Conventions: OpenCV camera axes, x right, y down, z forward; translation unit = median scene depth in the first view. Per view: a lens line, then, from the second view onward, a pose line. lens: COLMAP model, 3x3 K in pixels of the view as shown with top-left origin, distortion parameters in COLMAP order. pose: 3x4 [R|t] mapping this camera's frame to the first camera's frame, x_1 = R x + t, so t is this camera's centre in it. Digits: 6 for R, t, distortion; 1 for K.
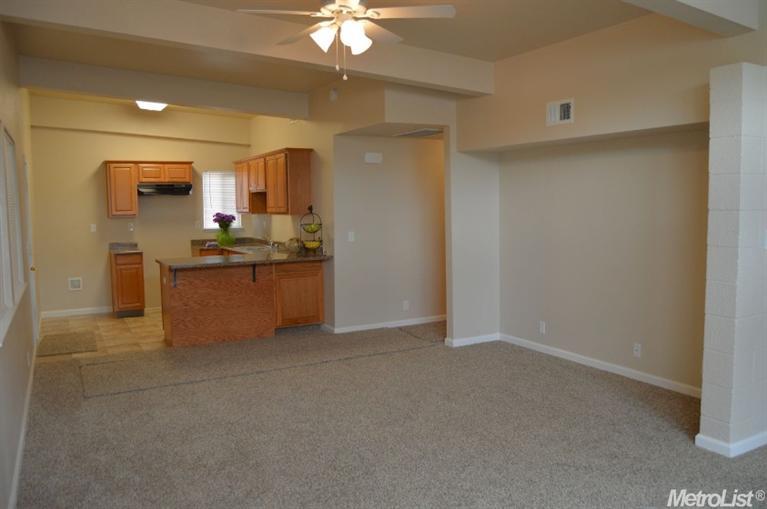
lens RADIAL K [[608.8, 0, 383.5], [0, 608.8, 254.5], [0, 0, 1]] dist [-0.098782, 0.039936]
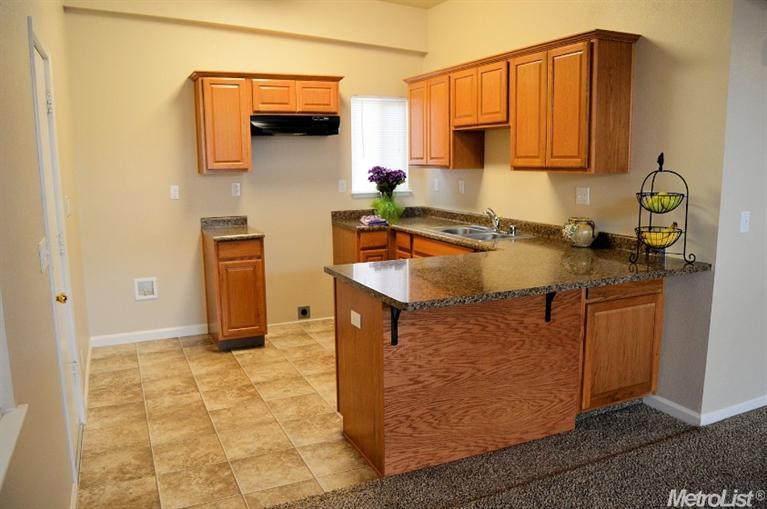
lens RADIAL K [[608.8, 0, 383.5], [0, 608.8, 254.5], [0, 0, 1]] dist [-0.098782, 0.039936]
pose [[0.997122, 0.013155, -0.074664, -0.242779], [-0.007442, 0.997058, 0.076285, -0.030540], [0.075448, -0.075510, 0.994287, 0.435318]]
